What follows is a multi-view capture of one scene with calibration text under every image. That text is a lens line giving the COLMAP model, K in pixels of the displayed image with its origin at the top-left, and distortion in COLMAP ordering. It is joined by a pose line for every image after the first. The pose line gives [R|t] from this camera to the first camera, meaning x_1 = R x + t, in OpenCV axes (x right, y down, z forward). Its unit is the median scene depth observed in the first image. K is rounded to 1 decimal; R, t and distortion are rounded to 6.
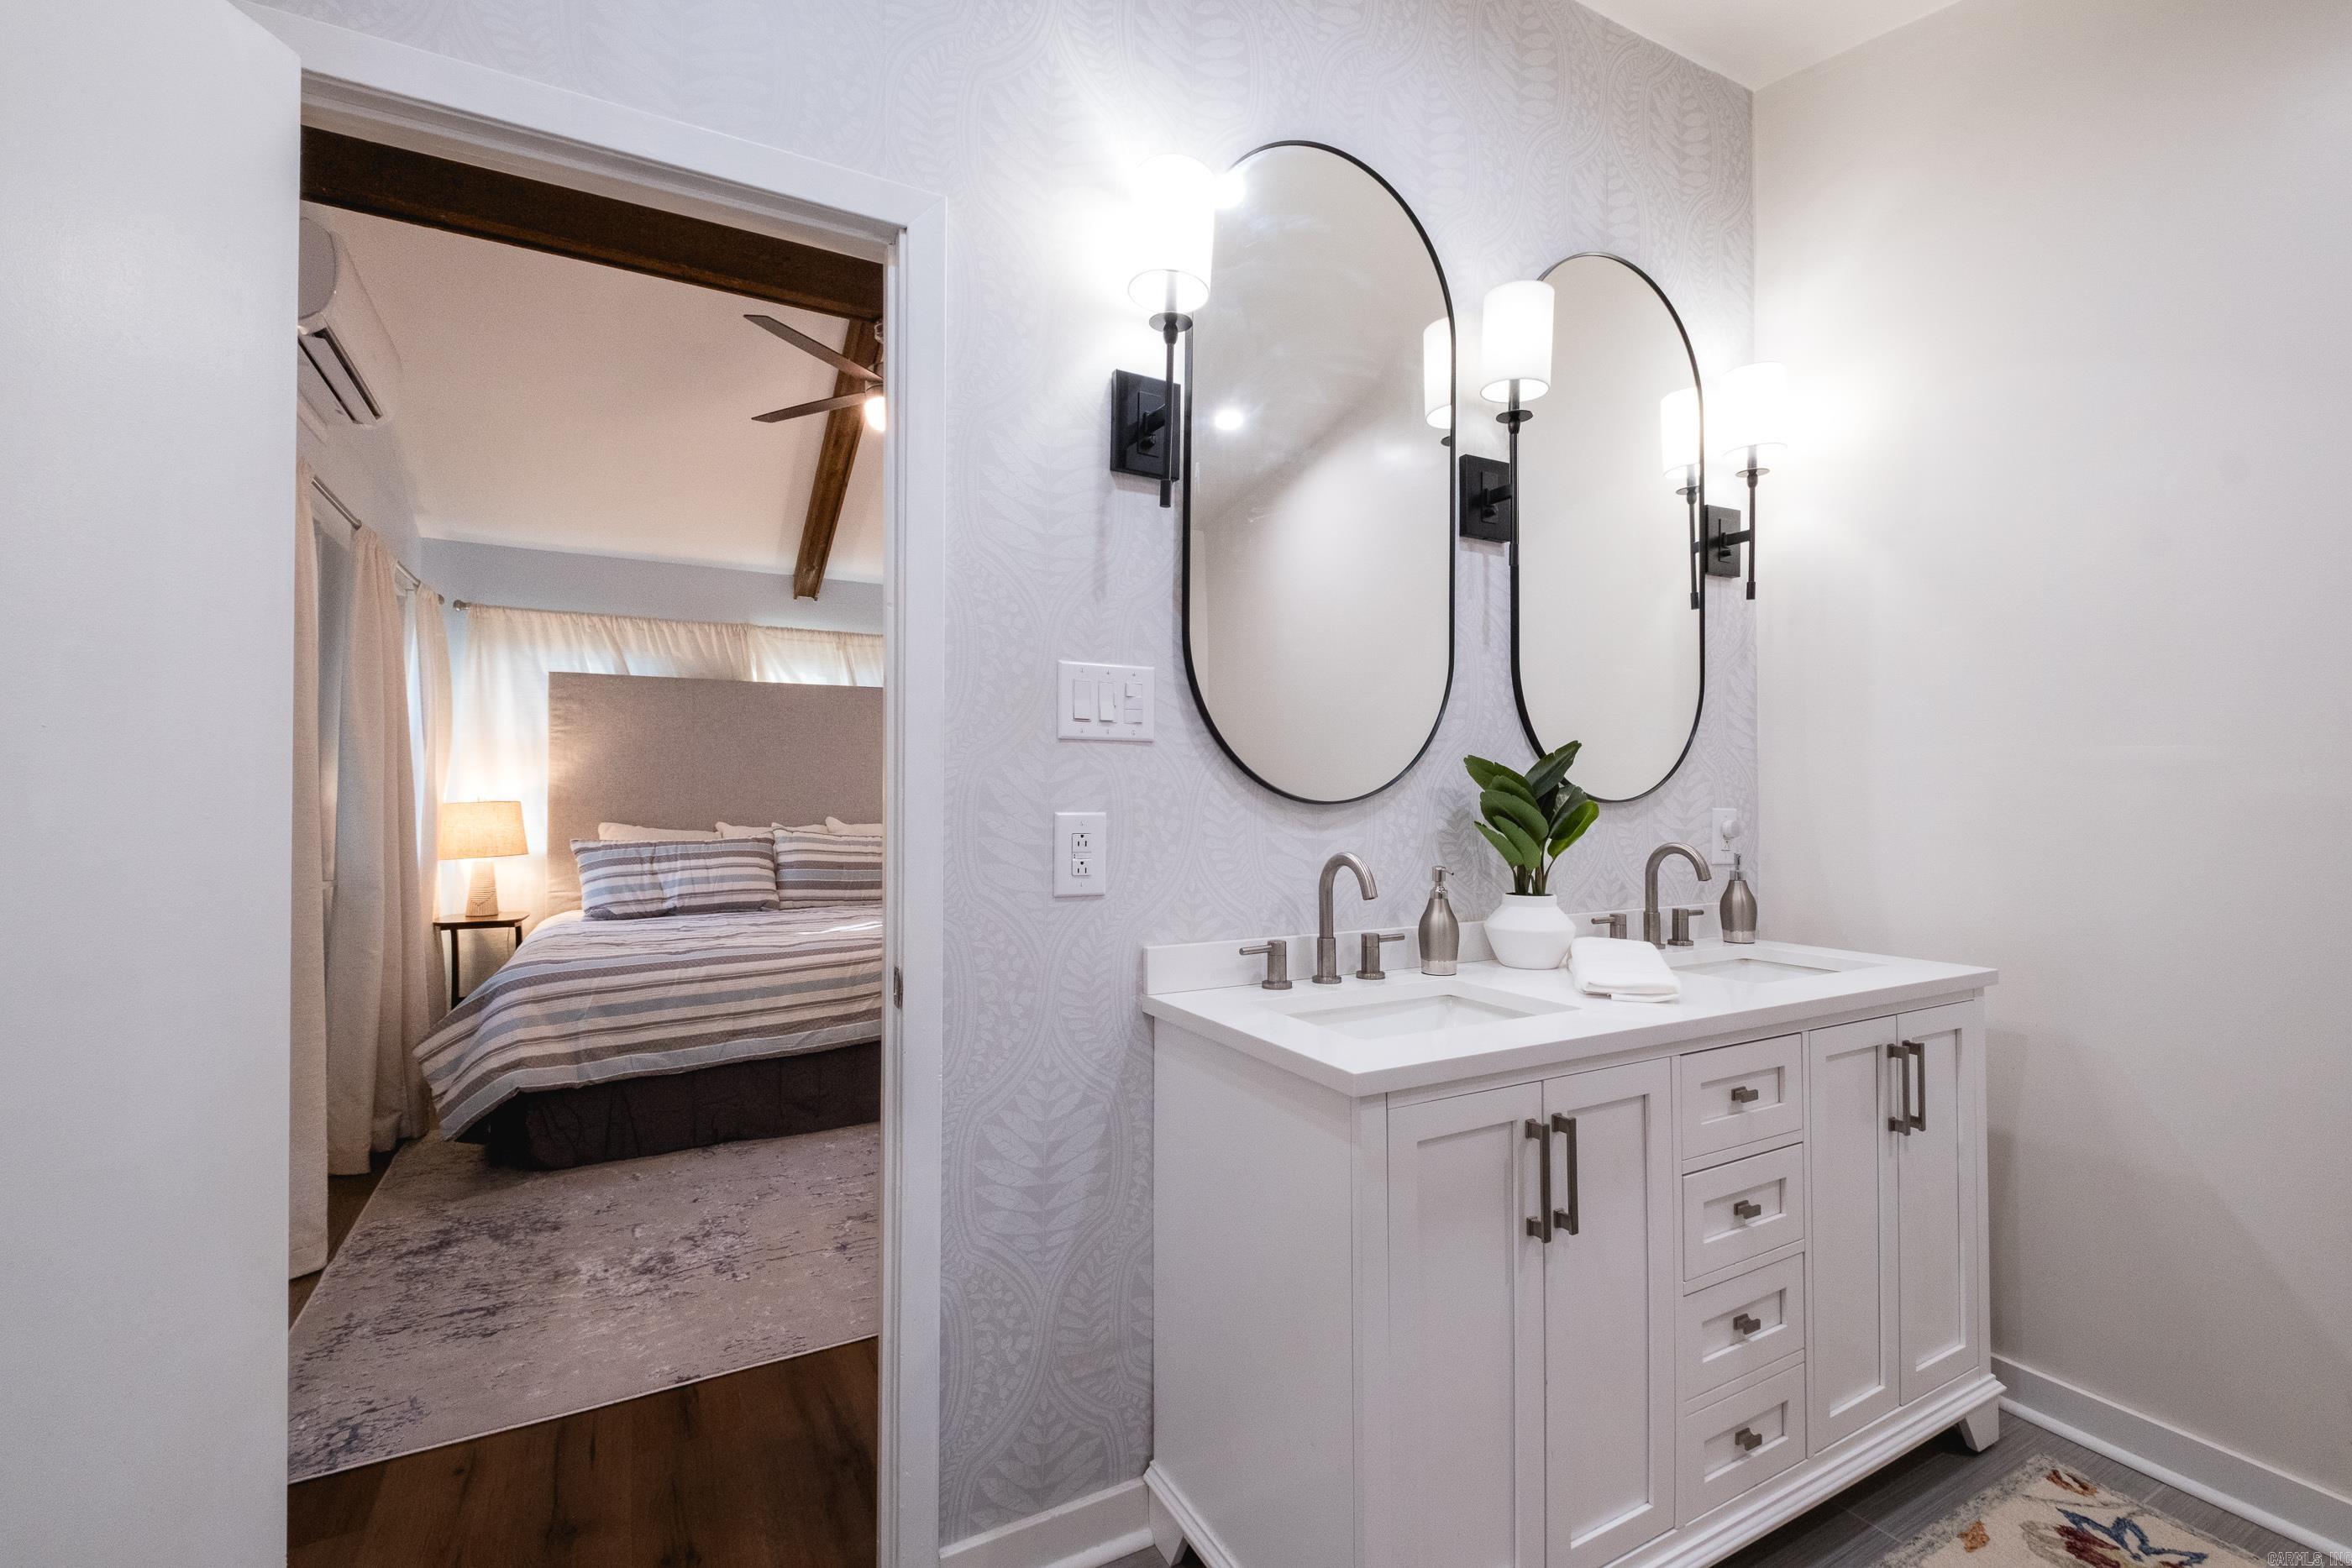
lens RADIAL K [[1028.4, 0, 1174.7], [0, 1028.4, 775.7], [0, 0, 1]] dist [0.006011, -0.004042]
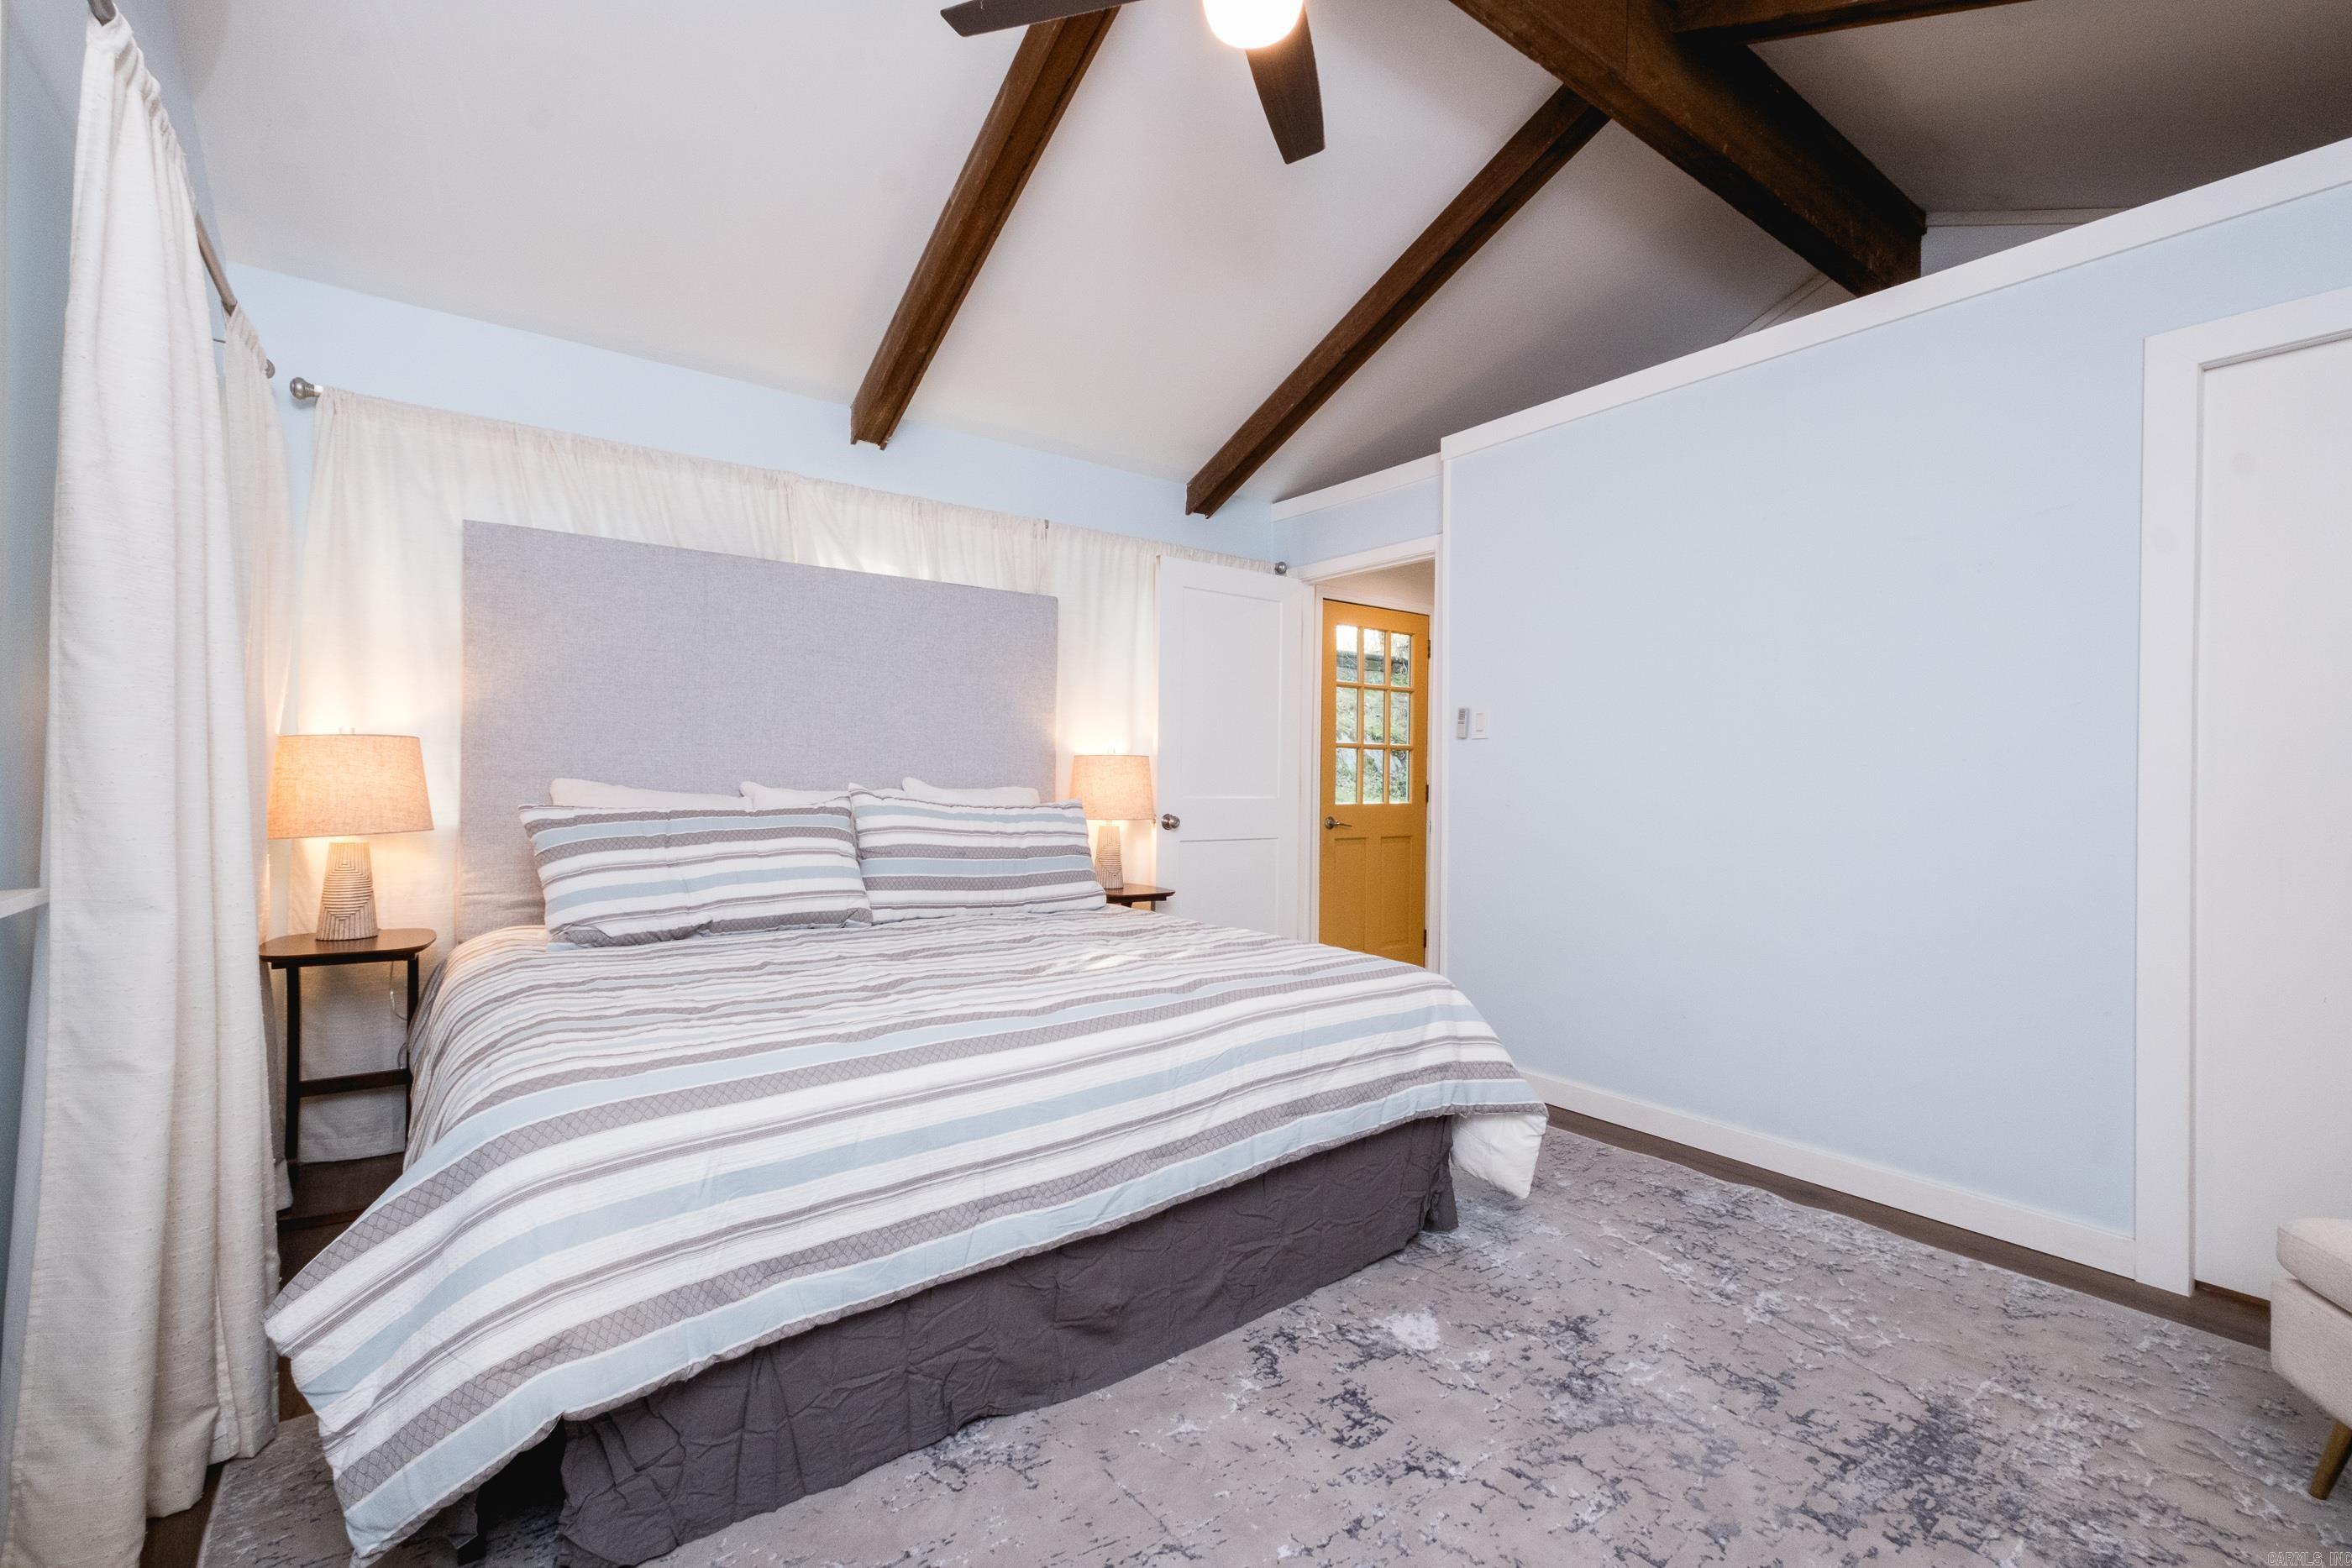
lens RADIAL K [[1028.4, 0, 1162.2], [0, 1028.4, 775.3], [0, 0, 1]] dist [0.006011, -0.004042]
pose [[0.989963, 0.015468, 0.140480, -0.313743], [-0.017970, 0.999701, 0.016557, 0.029529], [-0.140182, -0.018915, 0.989945, 0.386947]]
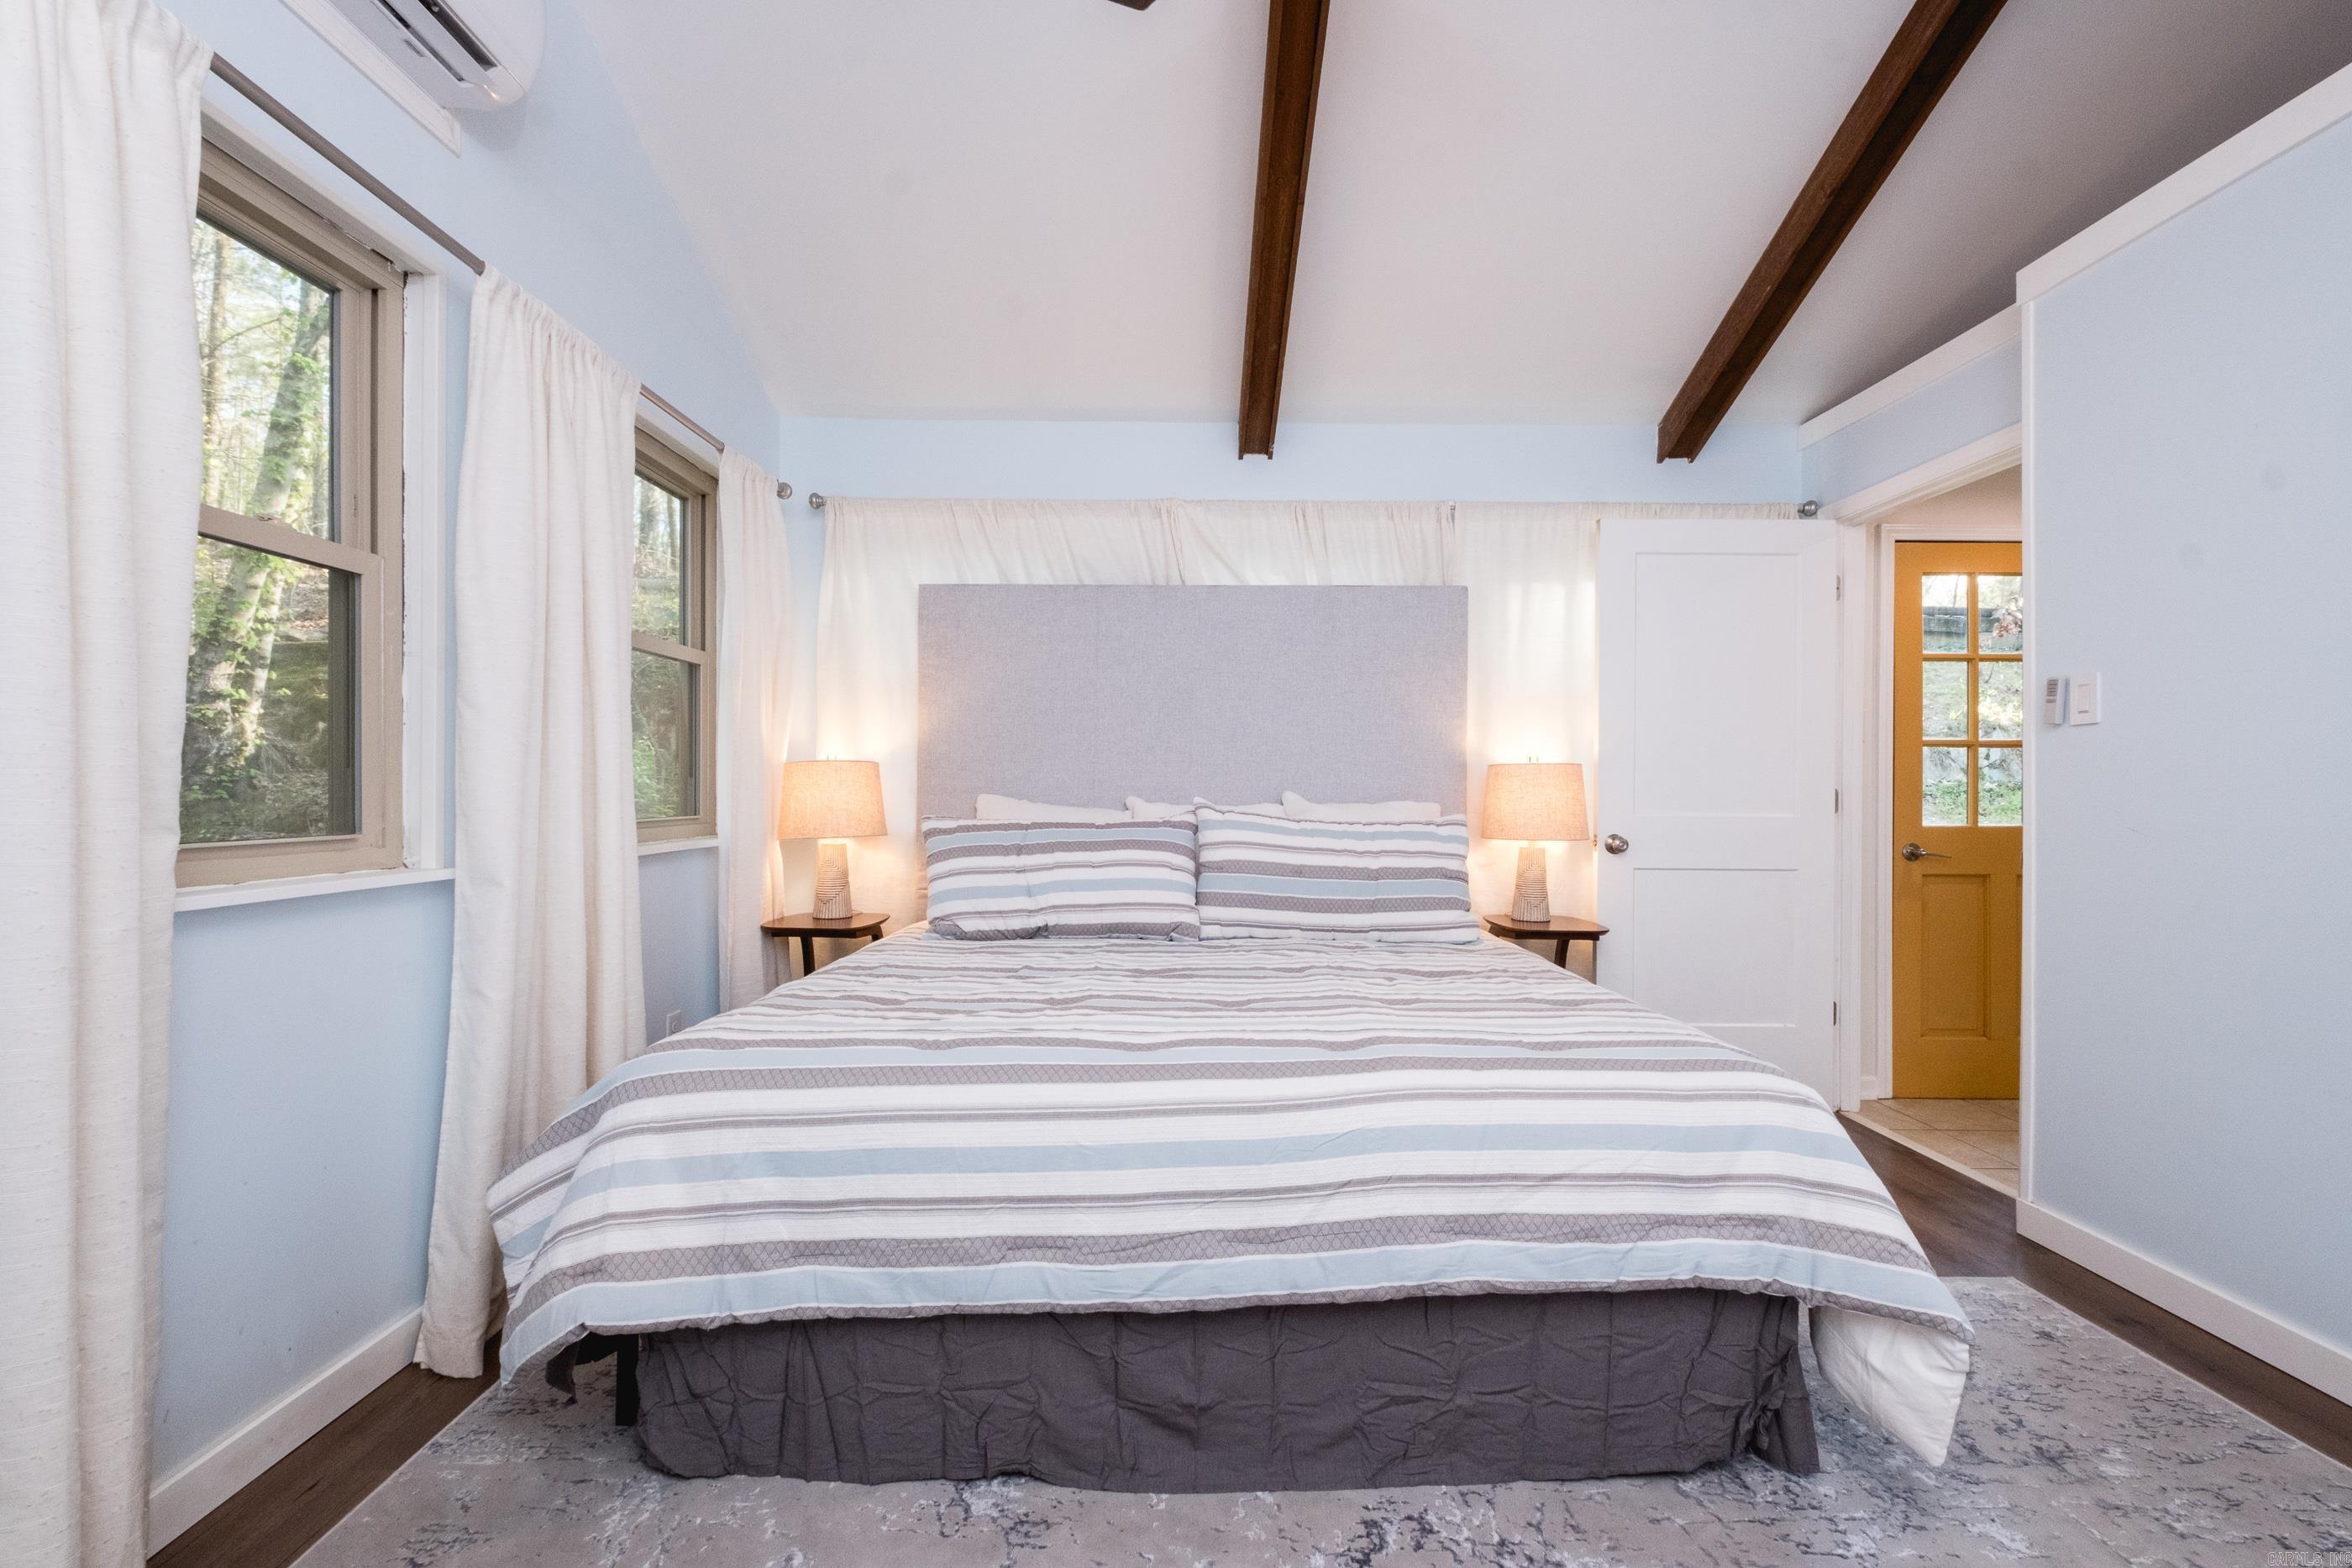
lens RADIAL K [[1028.4, 0, 1167.3], [0, 1028.4, 786.6], [0, 0, 1]] dist [0.006011, -0.004042]
pose [[0.879771, 0.005963, -0.475361, -0.118450], [0.001543, 0.999880, 0.015397, 0.032114], [0.475395, -0.014279, 0.879656, 0.479166]]
